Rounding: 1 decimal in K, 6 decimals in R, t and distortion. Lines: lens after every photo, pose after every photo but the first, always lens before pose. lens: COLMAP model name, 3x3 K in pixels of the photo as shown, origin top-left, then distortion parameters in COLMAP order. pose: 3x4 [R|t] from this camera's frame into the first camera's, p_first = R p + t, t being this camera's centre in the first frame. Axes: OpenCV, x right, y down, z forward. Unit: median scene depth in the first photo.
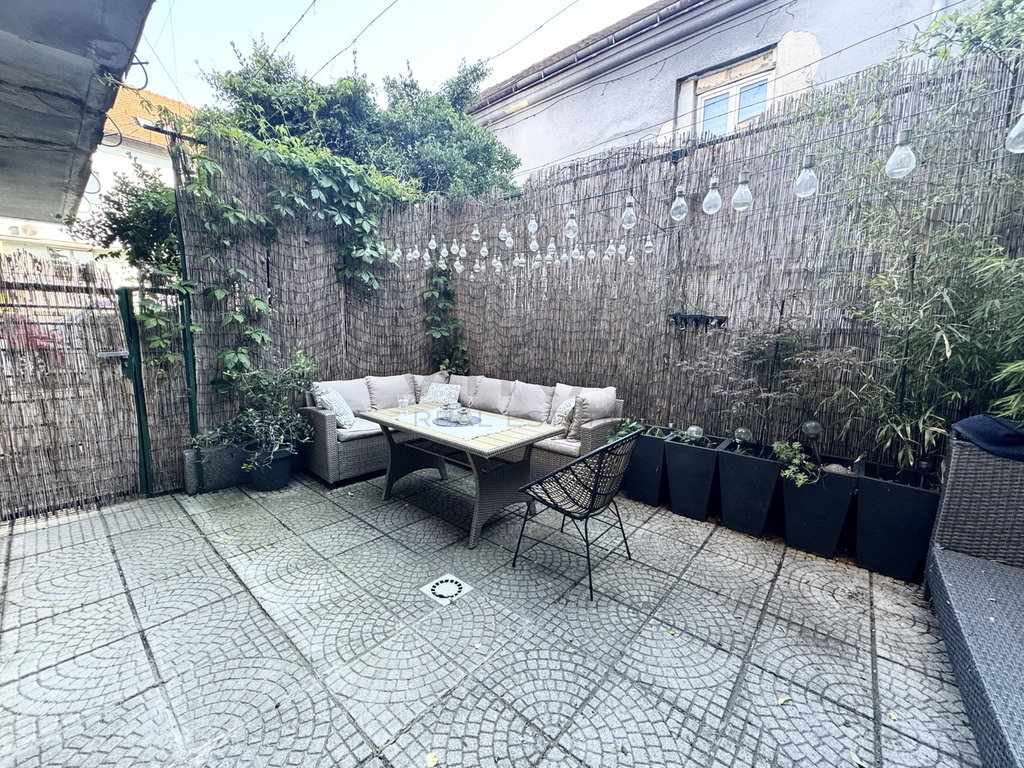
lens RADIAL K [[404.6, 0, 509.3], [0, 404.6, 385.1], [0, 0, 1]] dist [-0.003744, -0.000903]
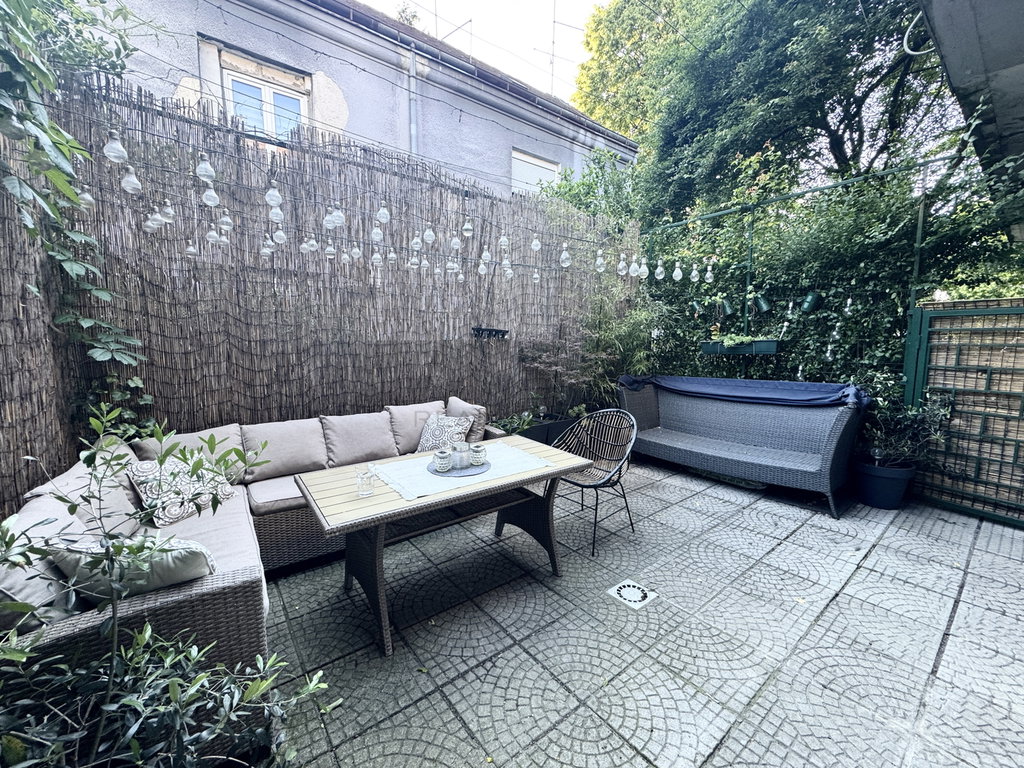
lens RADIAL K [[404.6, 0, 509.3], [0, 404.6, 385.1], [0, 0, 1]] dist [-0.003744, -0.000903]
pose [[0.200948, -0.124585, 0.971647, -0.900004], [0.133548, 0.986103, 0.098819, -0.134507], [-0.970456, 0.109904, 0.214793, 0.788181]]
